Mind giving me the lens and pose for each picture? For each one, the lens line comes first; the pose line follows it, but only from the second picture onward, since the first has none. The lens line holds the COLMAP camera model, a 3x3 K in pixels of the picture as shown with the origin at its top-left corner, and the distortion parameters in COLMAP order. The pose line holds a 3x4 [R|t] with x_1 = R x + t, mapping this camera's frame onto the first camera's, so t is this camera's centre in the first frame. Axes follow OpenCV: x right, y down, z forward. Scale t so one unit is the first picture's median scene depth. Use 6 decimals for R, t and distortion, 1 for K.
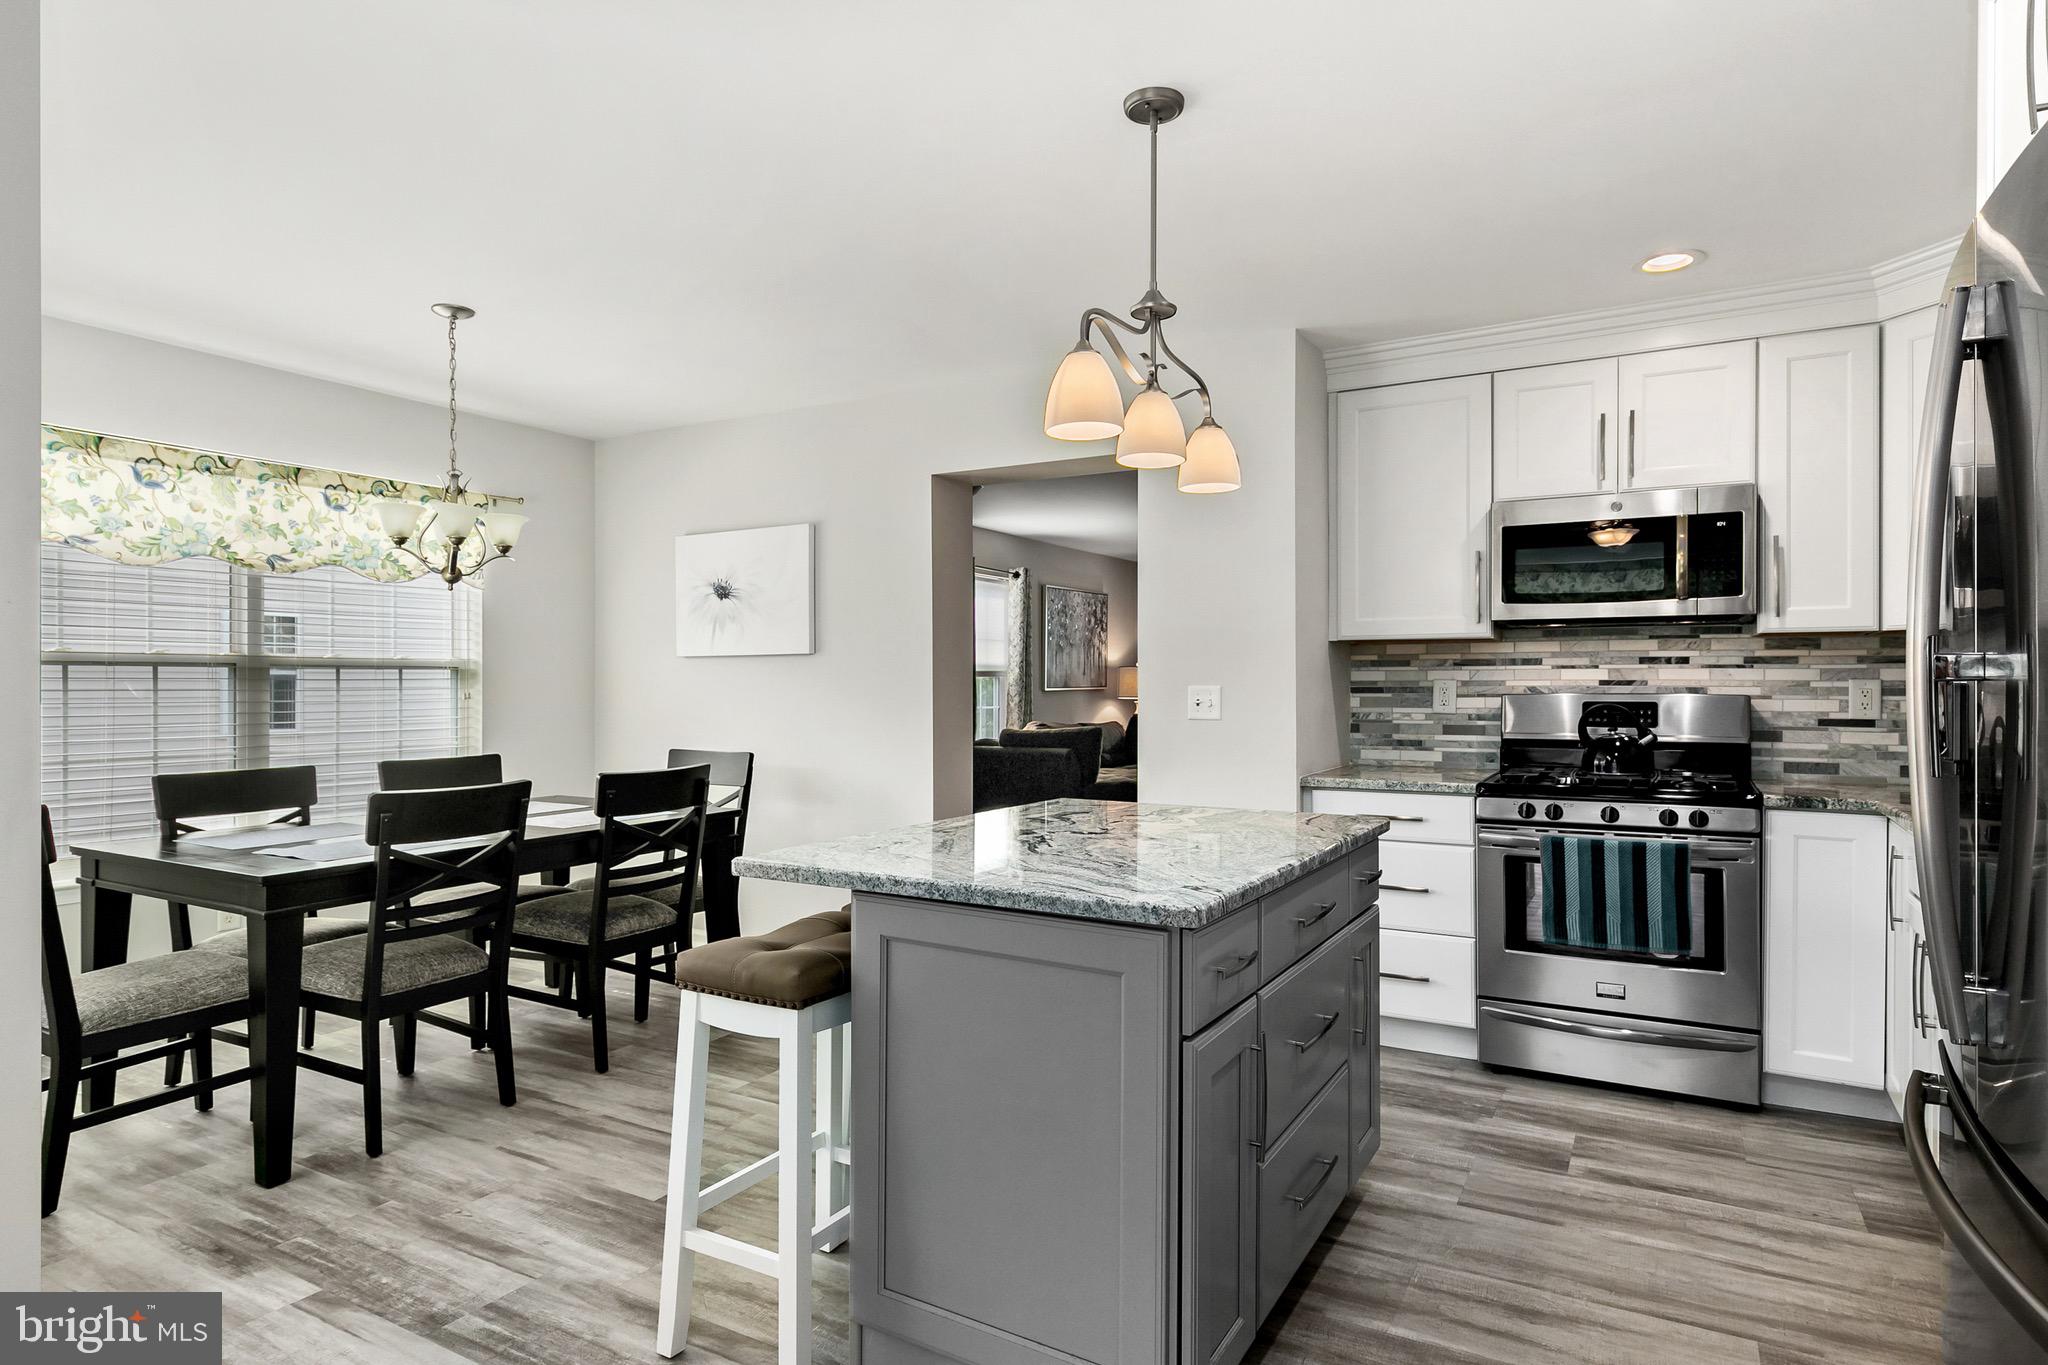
lens RADIAL K [[1153.4, 0, 1013.4], [0, 1153.4, 683.6], [0, 0, 1]] dist [0.004731, -0.000803]
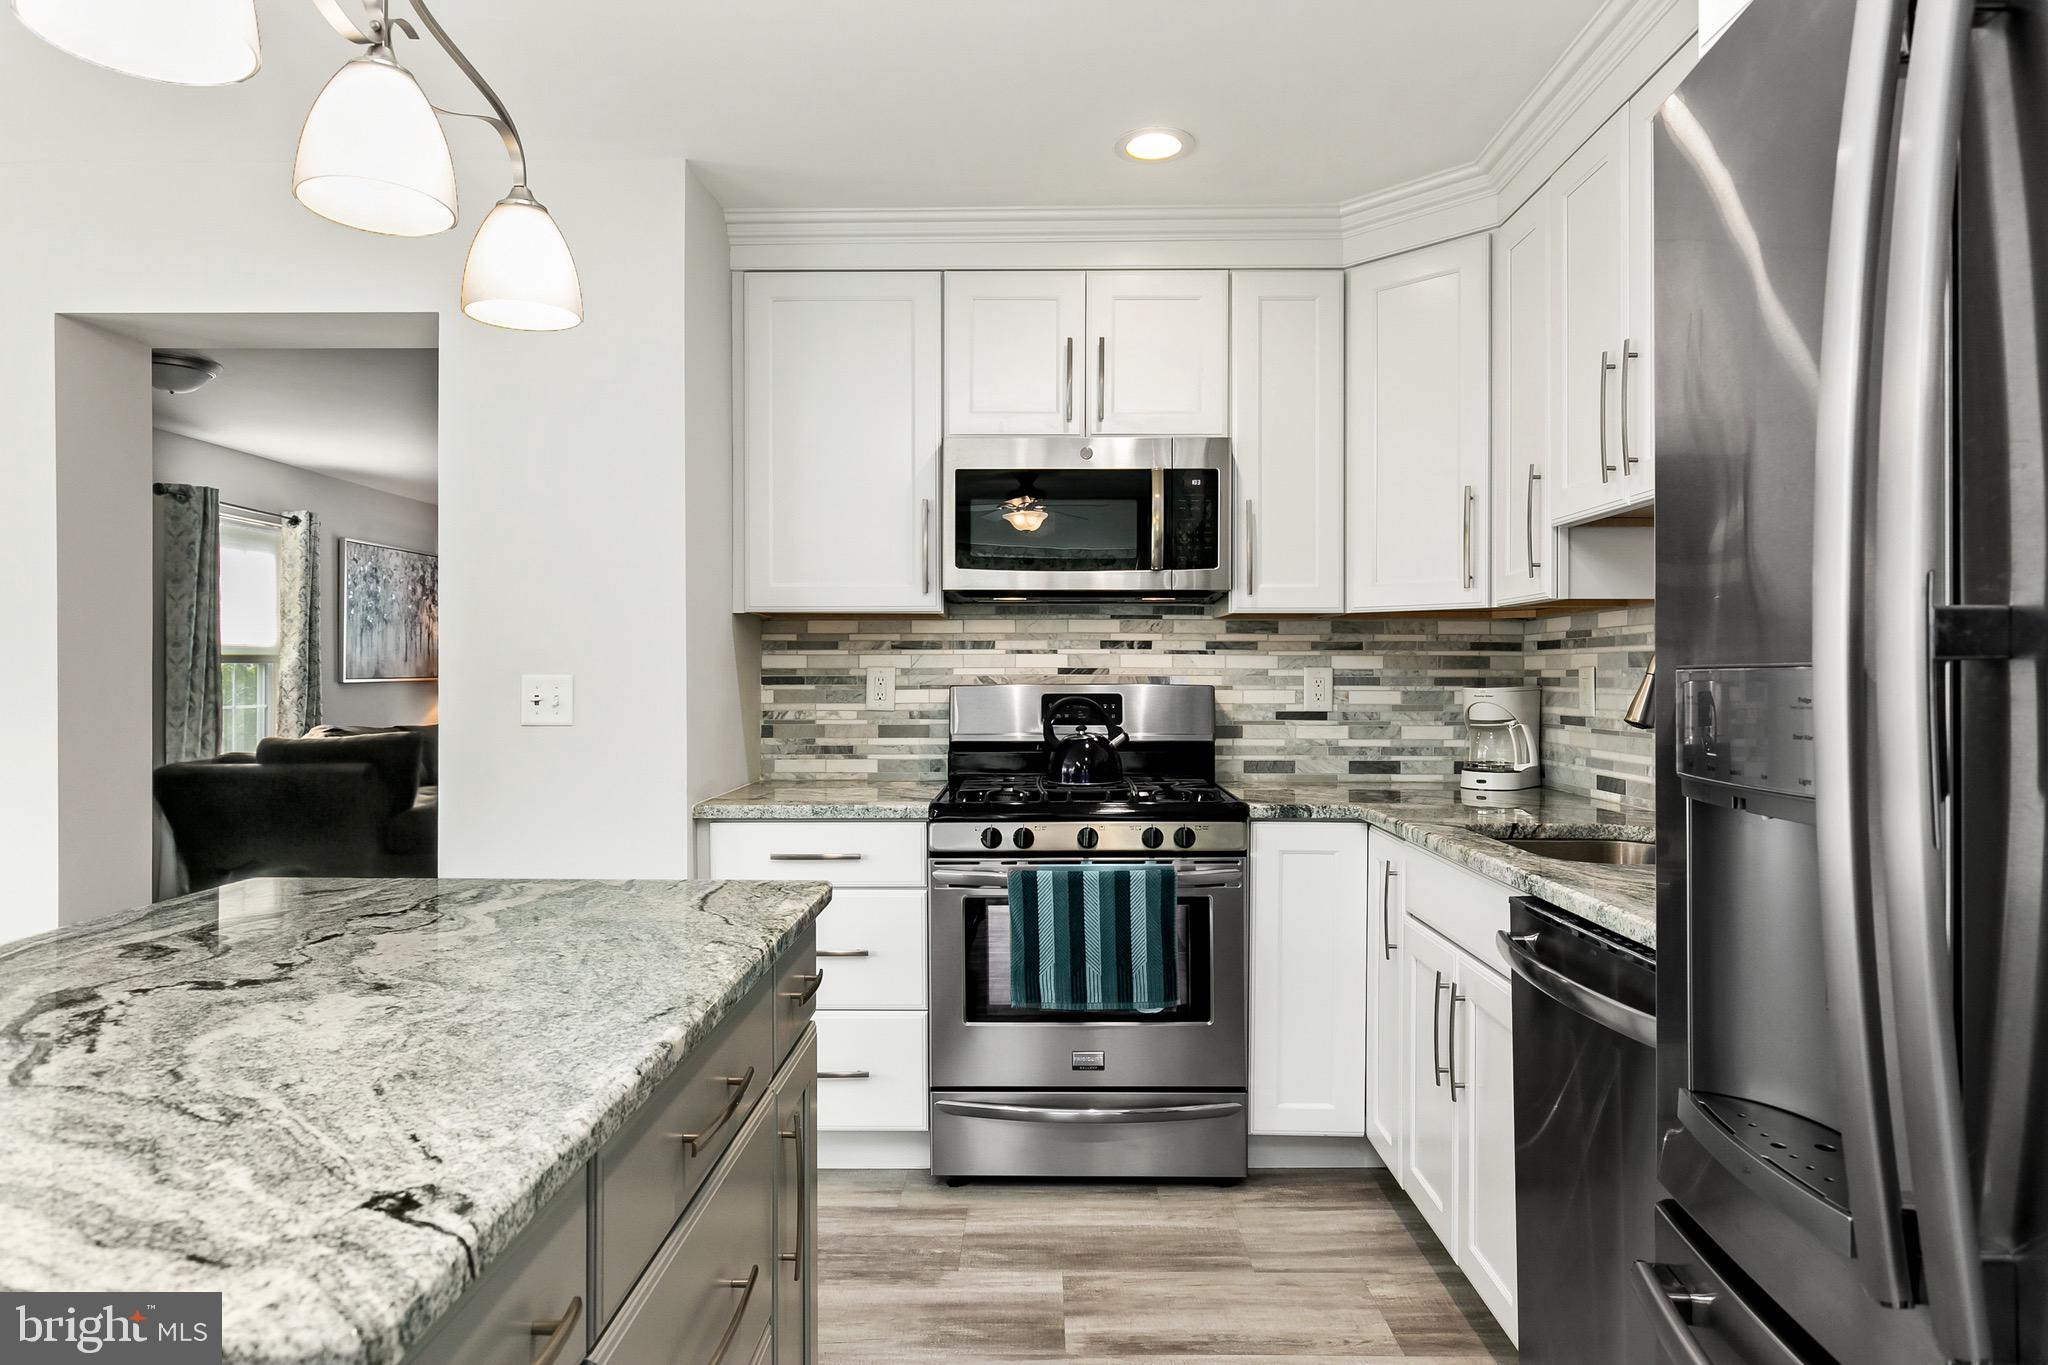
lens RADIAL K [[1216.9, 0, 1040.1], [0, 1216.9, 675.0], [0, 0, 1]] dist [0.000682, -0.001169]
pose [[0.868462, -0.000228, 0.495756, 0.070123], [-0.000172, 1.000000, 0.000760, 0.001489], [-0.495756, -0.000746, 0.868462, 0.271640]]
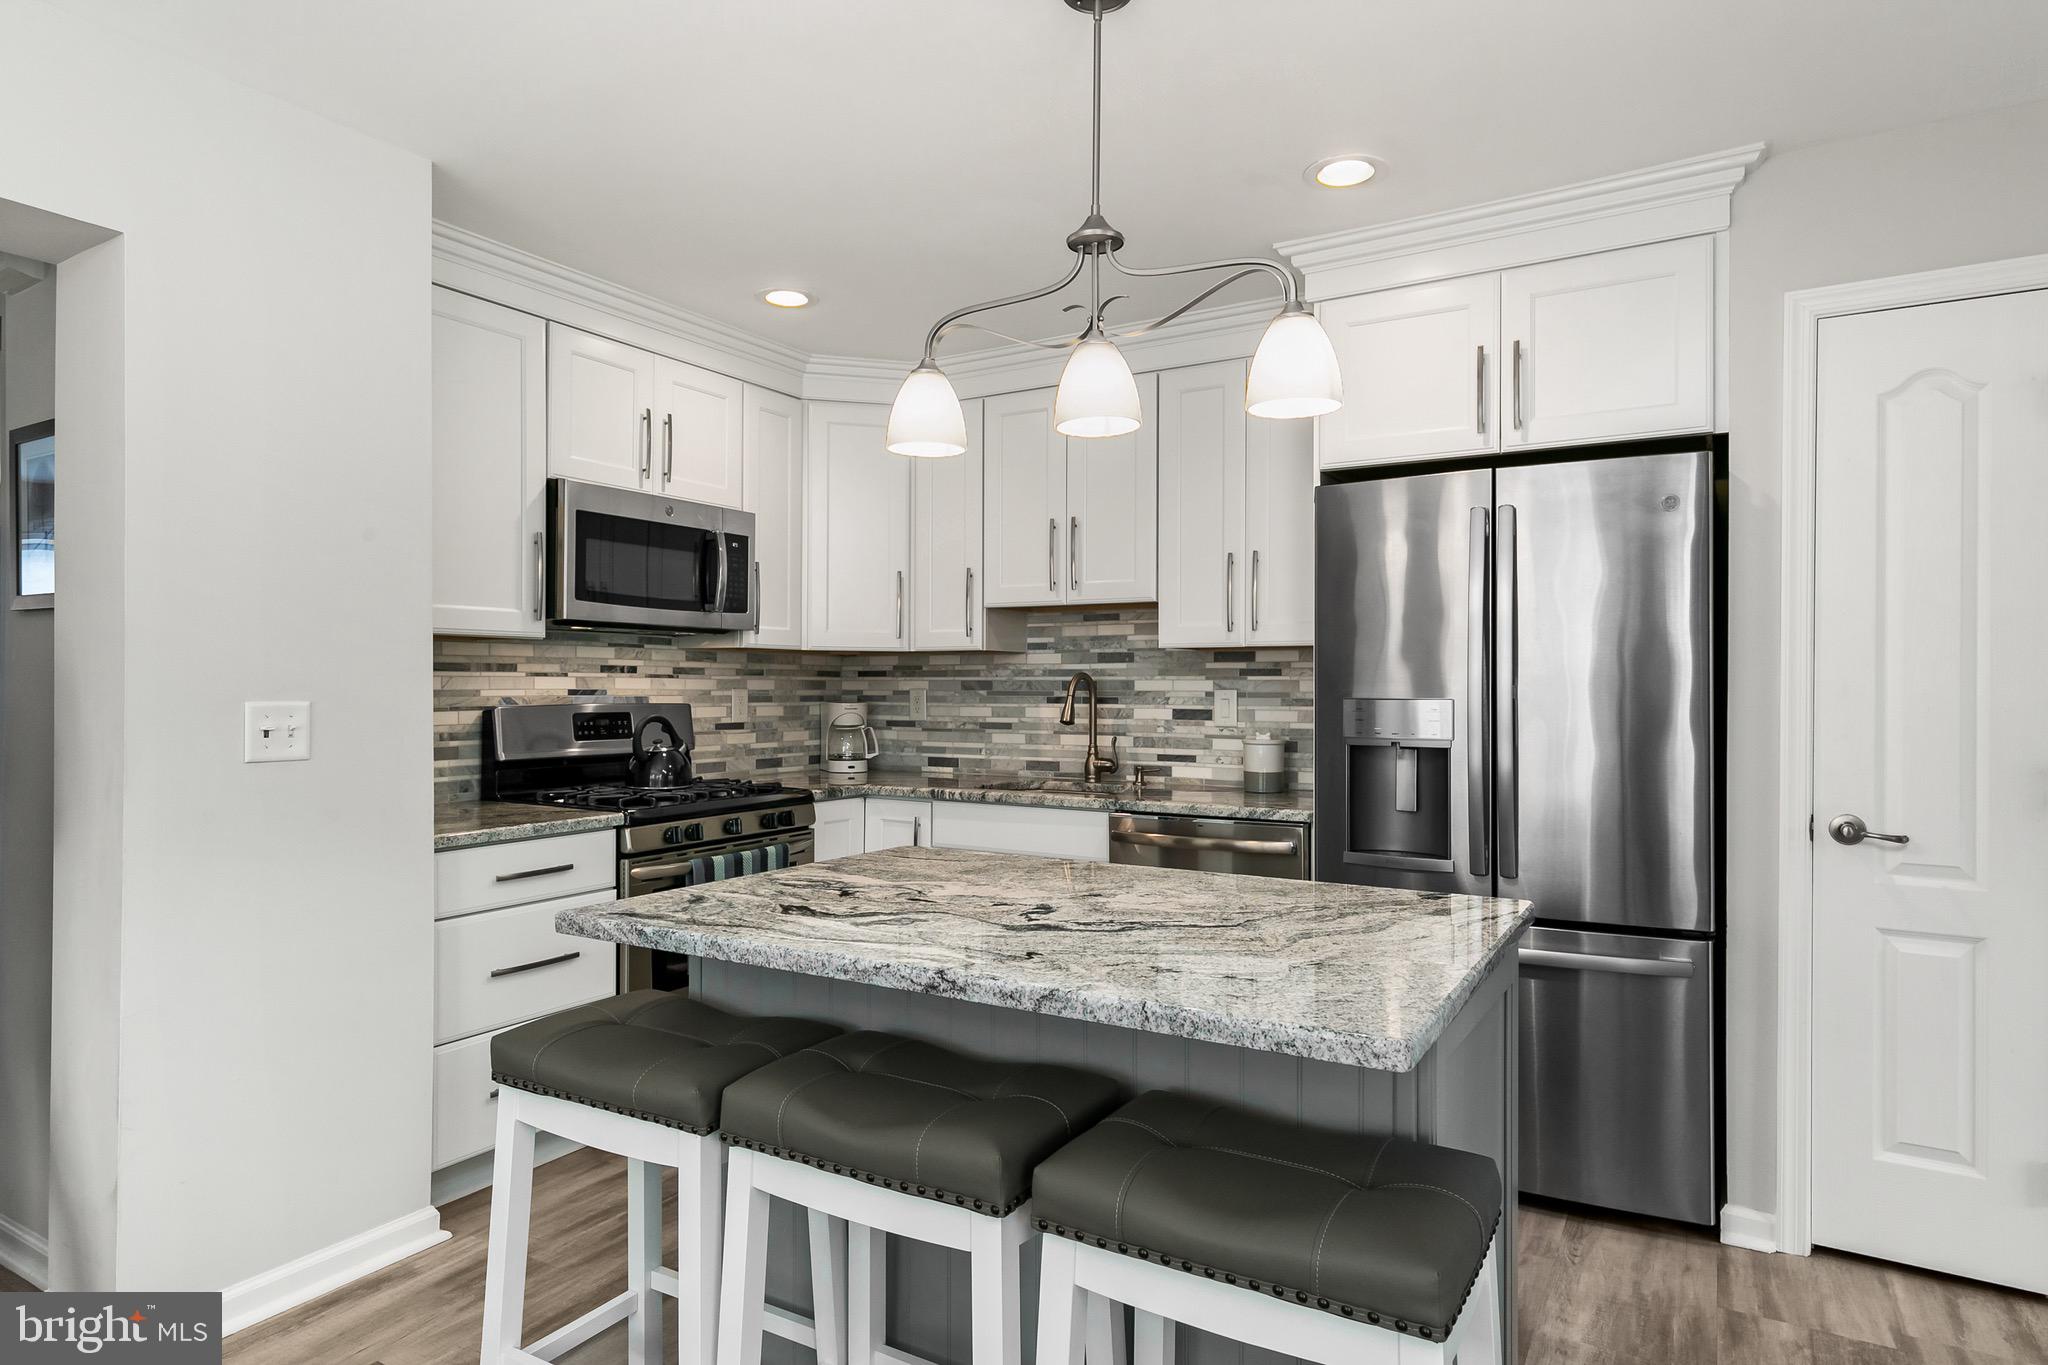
lens RADIAL K [[1153.4, 0, 1033.4], [0, 1153.4, 684.6], [0, 0, 1]] dist [0.004731, -0.000803]
pose [[0.004841, 0.001580, 0.999987, -0.436396], [-0.001508, 0.999998, -0.001572, -0.006504], [-0.999987, -0.001500, 0.004844, 0.681467]]
